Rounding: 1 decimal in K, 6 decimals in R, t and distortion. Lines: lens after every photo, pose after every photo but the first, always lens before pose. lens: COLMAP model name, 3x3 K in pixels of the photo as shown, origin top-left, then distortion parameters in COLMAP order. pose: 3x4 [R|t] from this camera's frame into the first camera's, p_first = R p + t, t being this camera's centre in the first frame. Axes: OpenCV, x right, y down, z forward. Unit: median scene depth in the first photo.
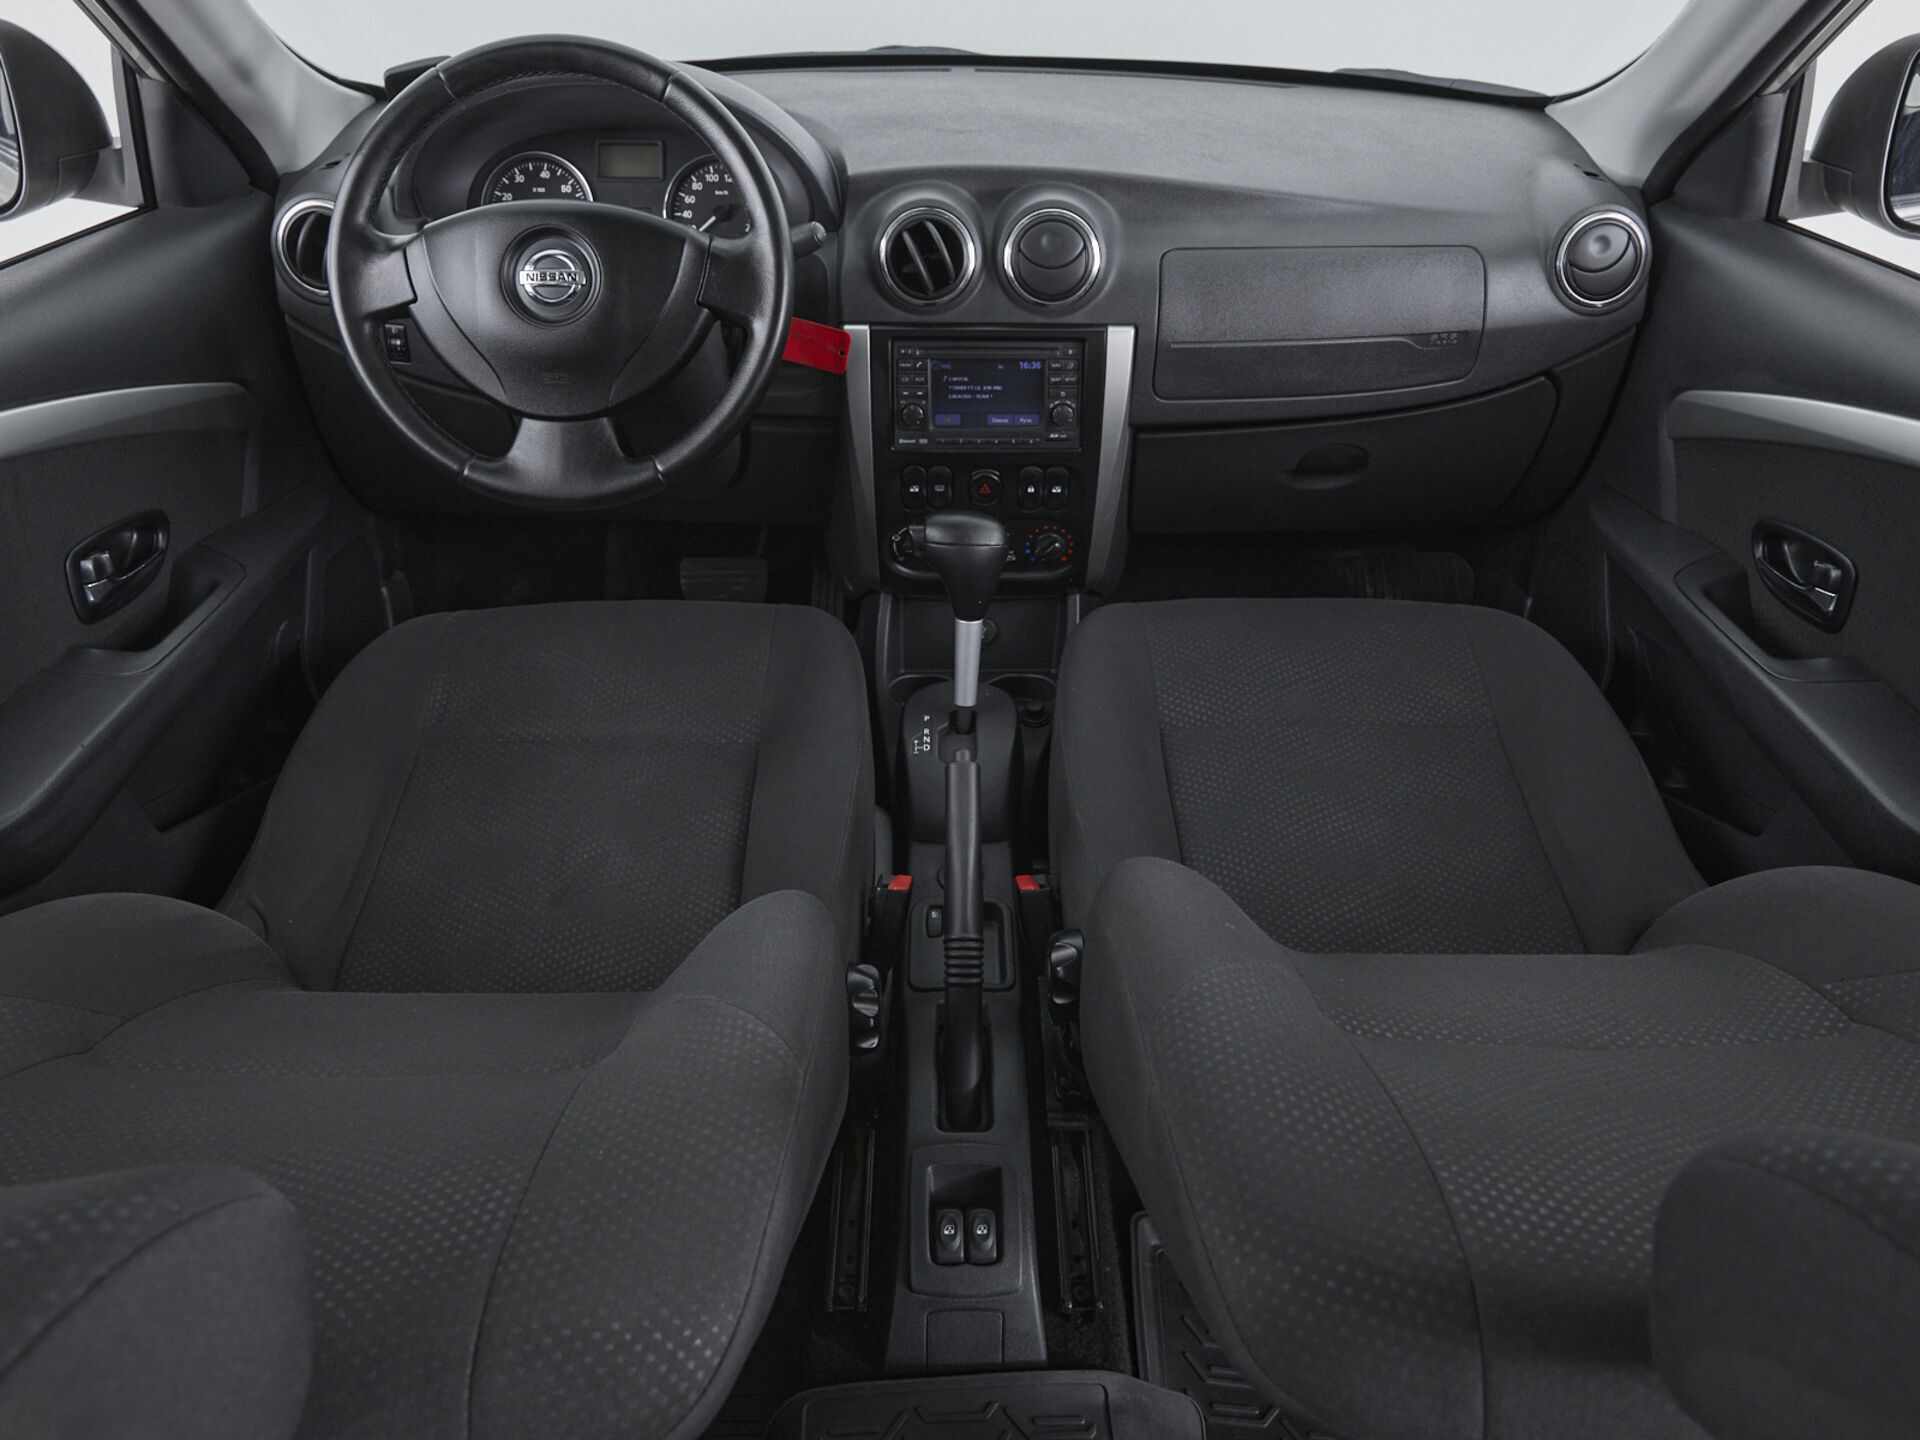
lens RADIAL K [[1444.0, 0, 960.0], [0, 1444.0, 720.0], [0, 0, 1]] dist [-0.007345, 0.008271]
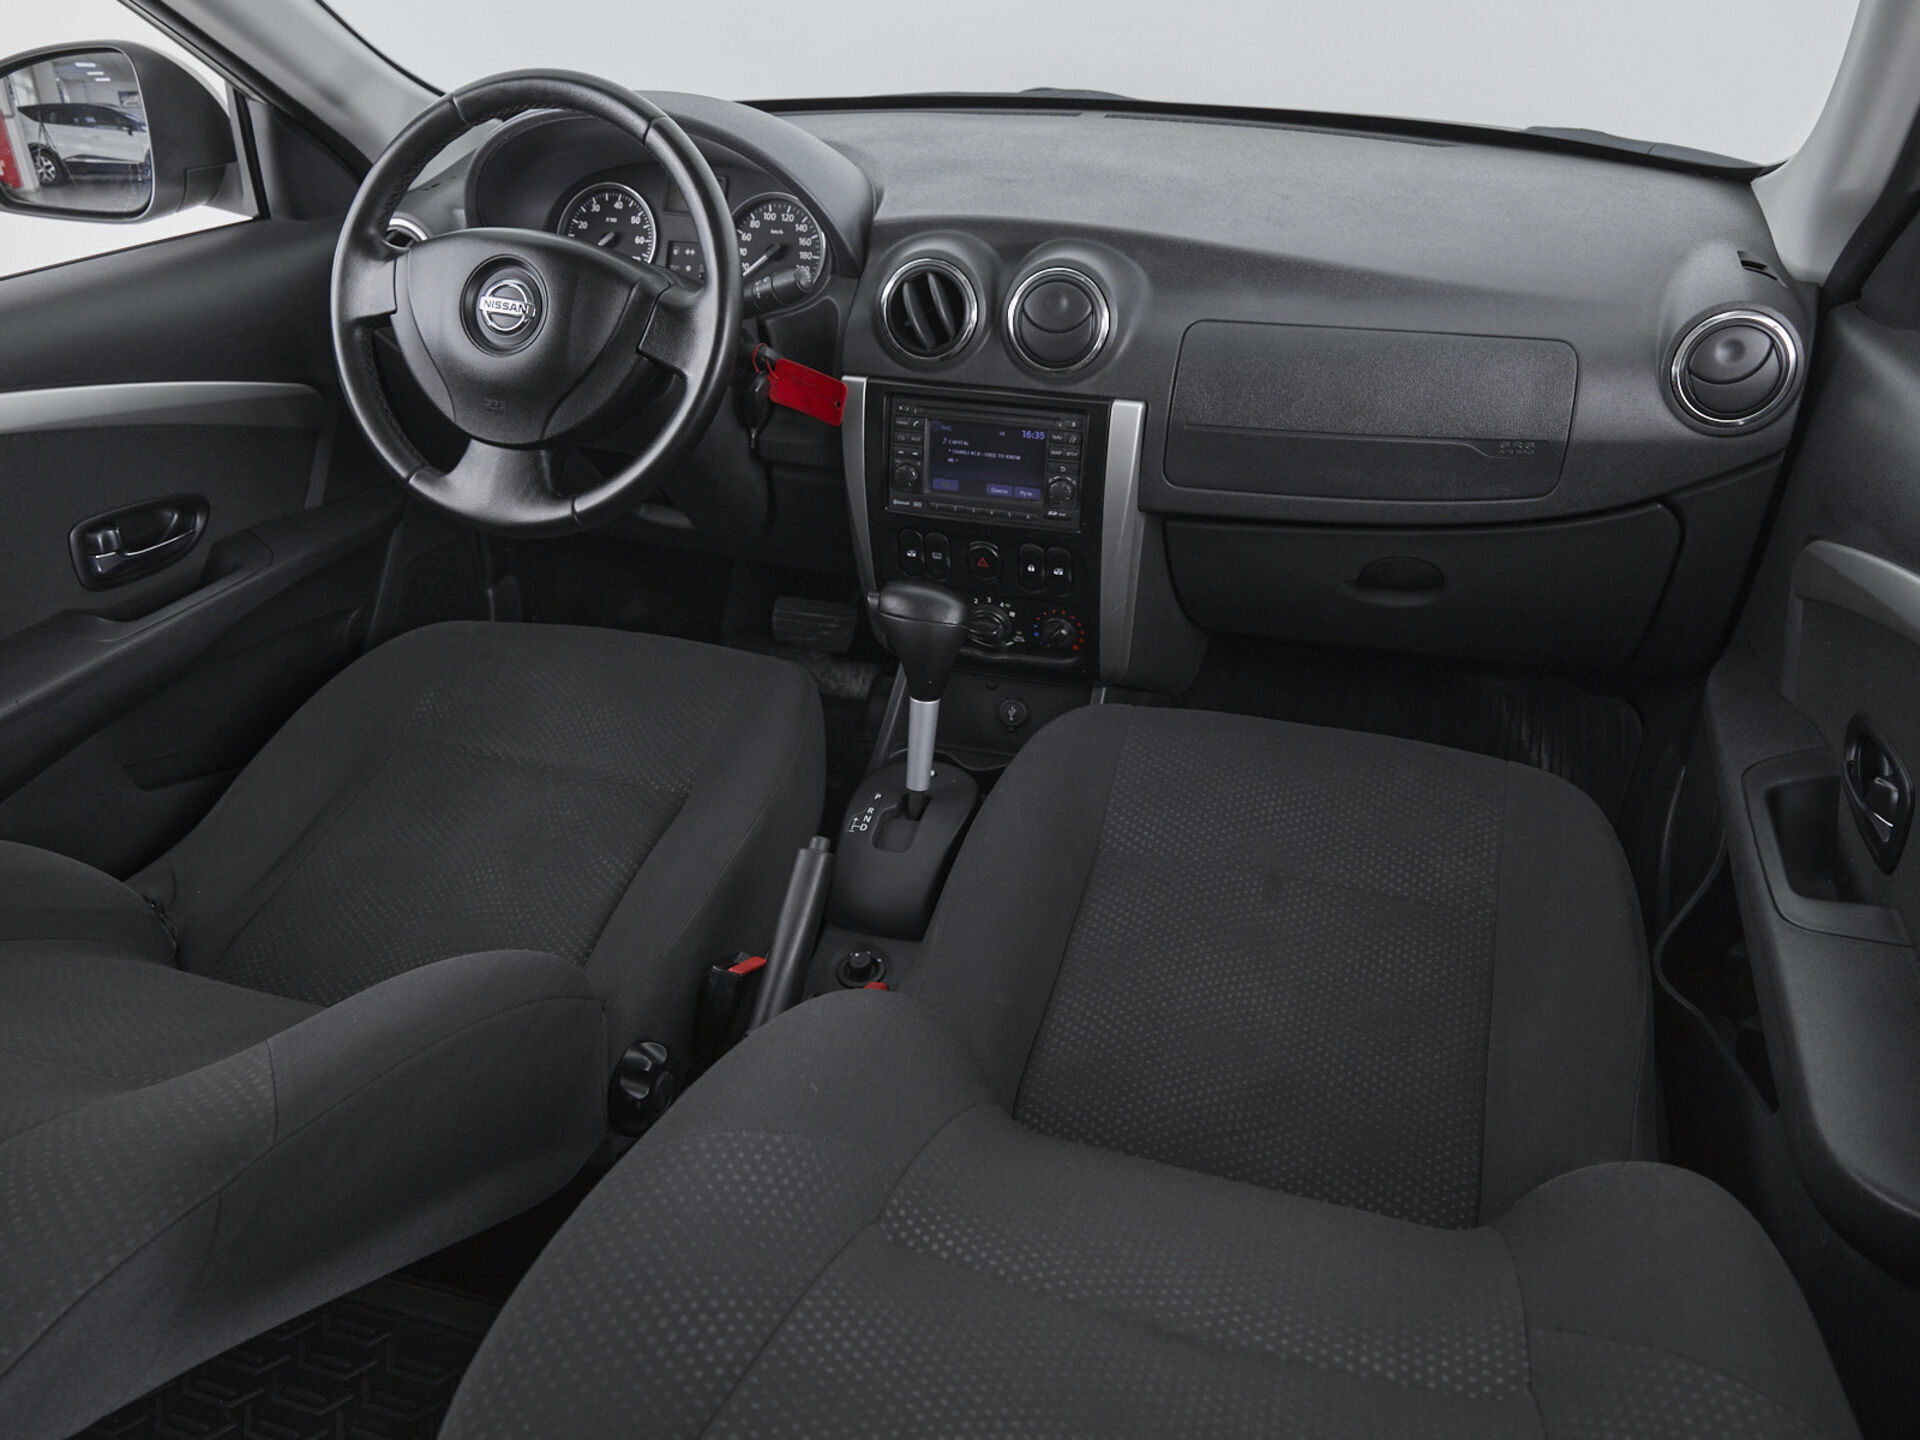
lens RADIAL K [[1482.1, 0, 960.0], [0, 1482.1, 720.0], [0, 0, 1]] dist [0.001374, -0.001234]
pose [[0.949689, 0.143362, -0.278456, 0.297698], [-0.152149, 0.988306, -0.010087, -0.050528], [0.273754, 0.051946, 0.960396, 0.092054]]
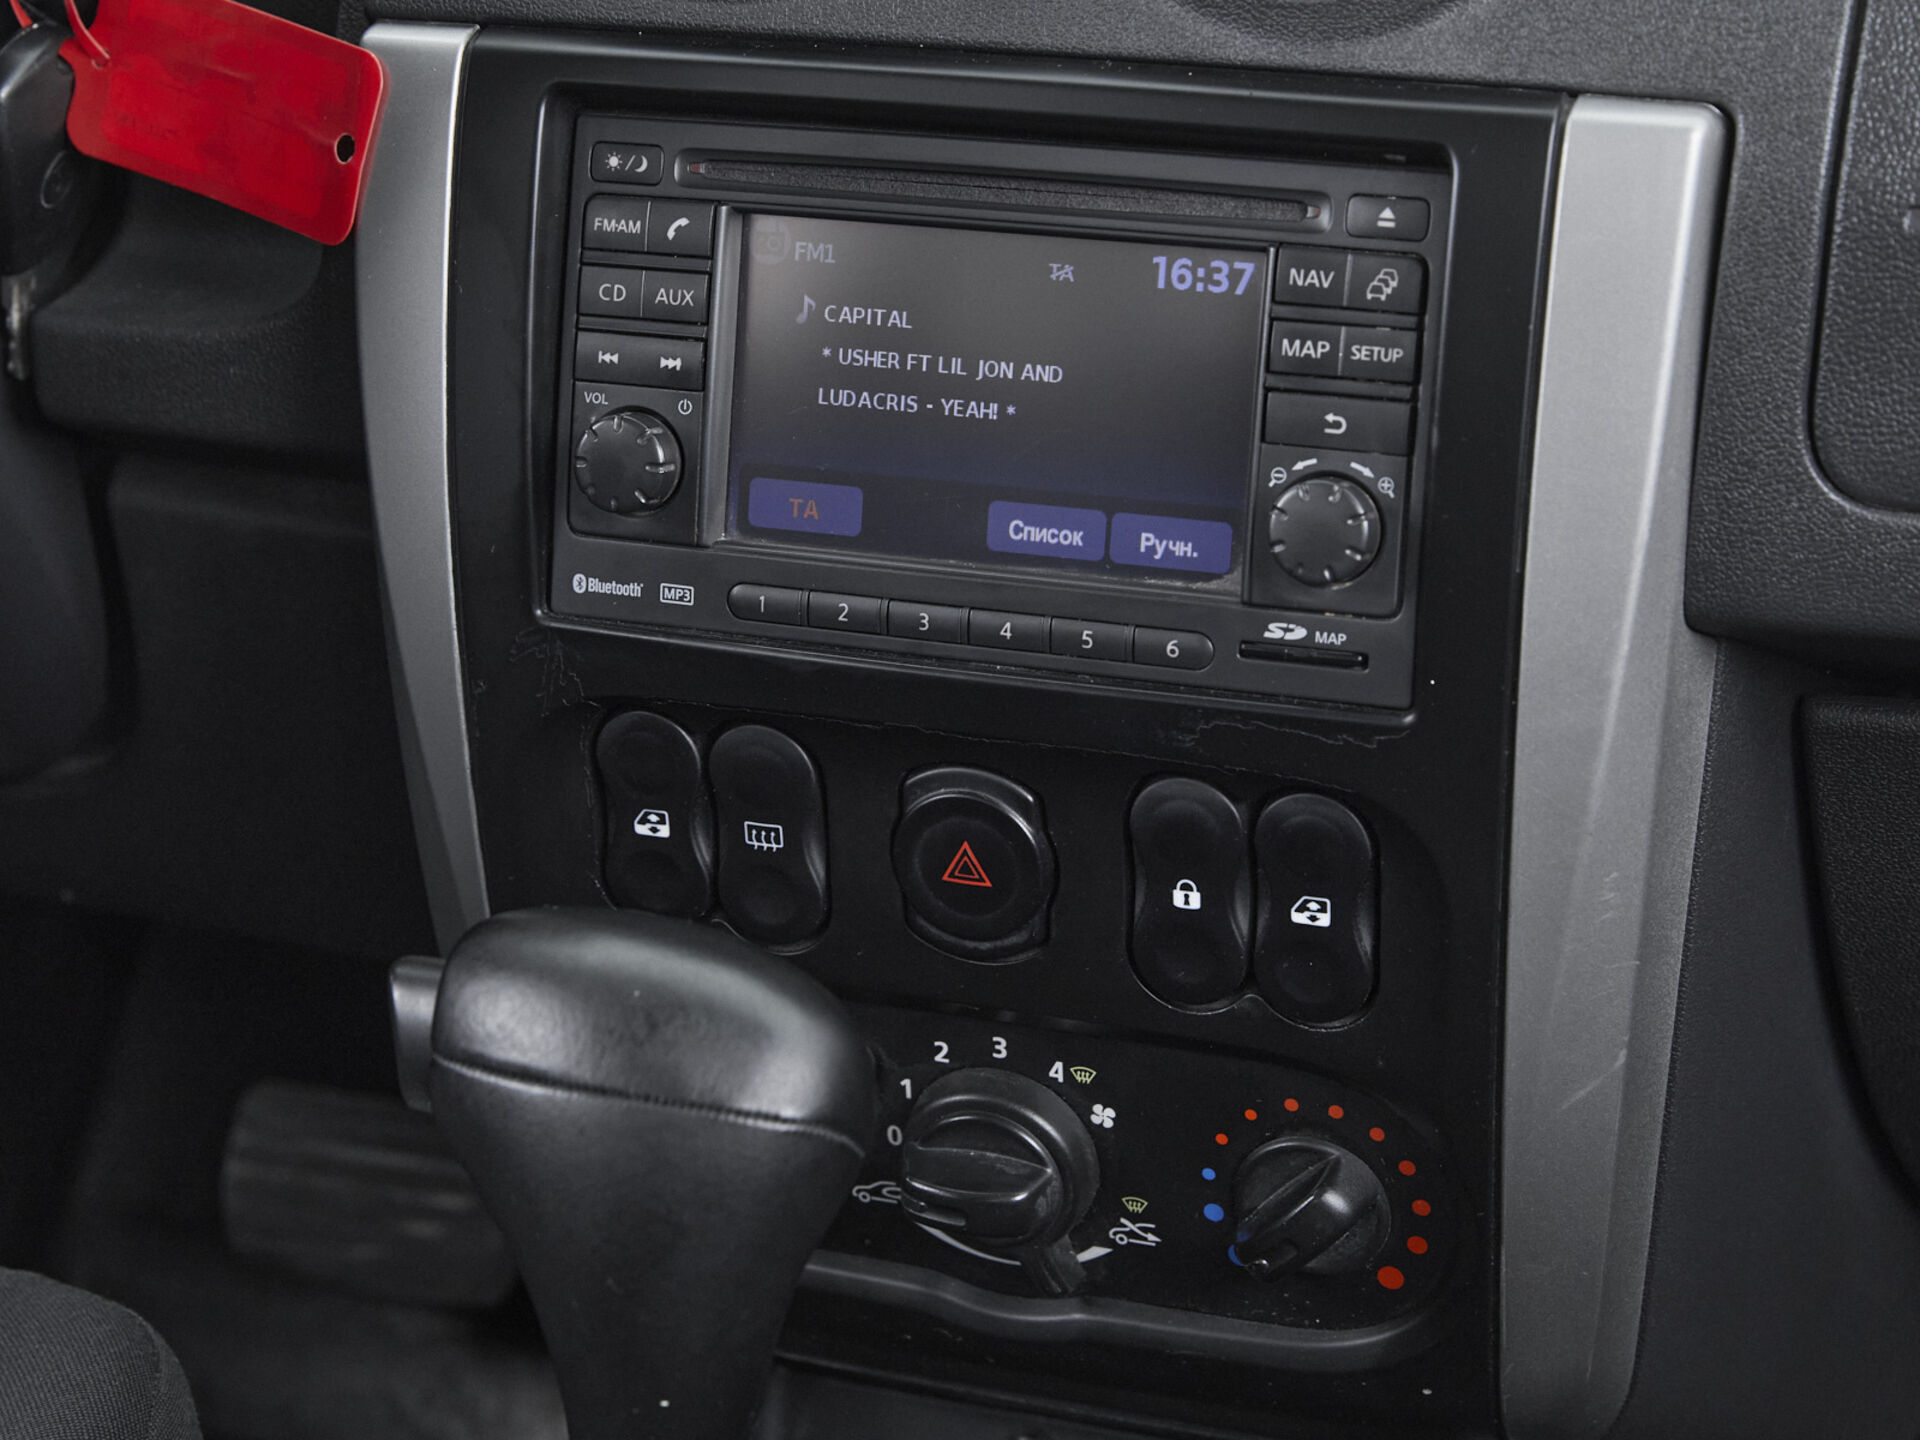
lens RADIAL K [[4136.5, 0, 960.0], [0, 4136.5, 720.0], [0, 0, 1]] dist [-0.061968, -0.118777]
pose [[0.932381, 0.107822, -0.345022, 0.225335], [-0.188035, 0.959845, -0.208183, -0.061787], [0.308721, 0.258982, 0.915216, 0.488494]]
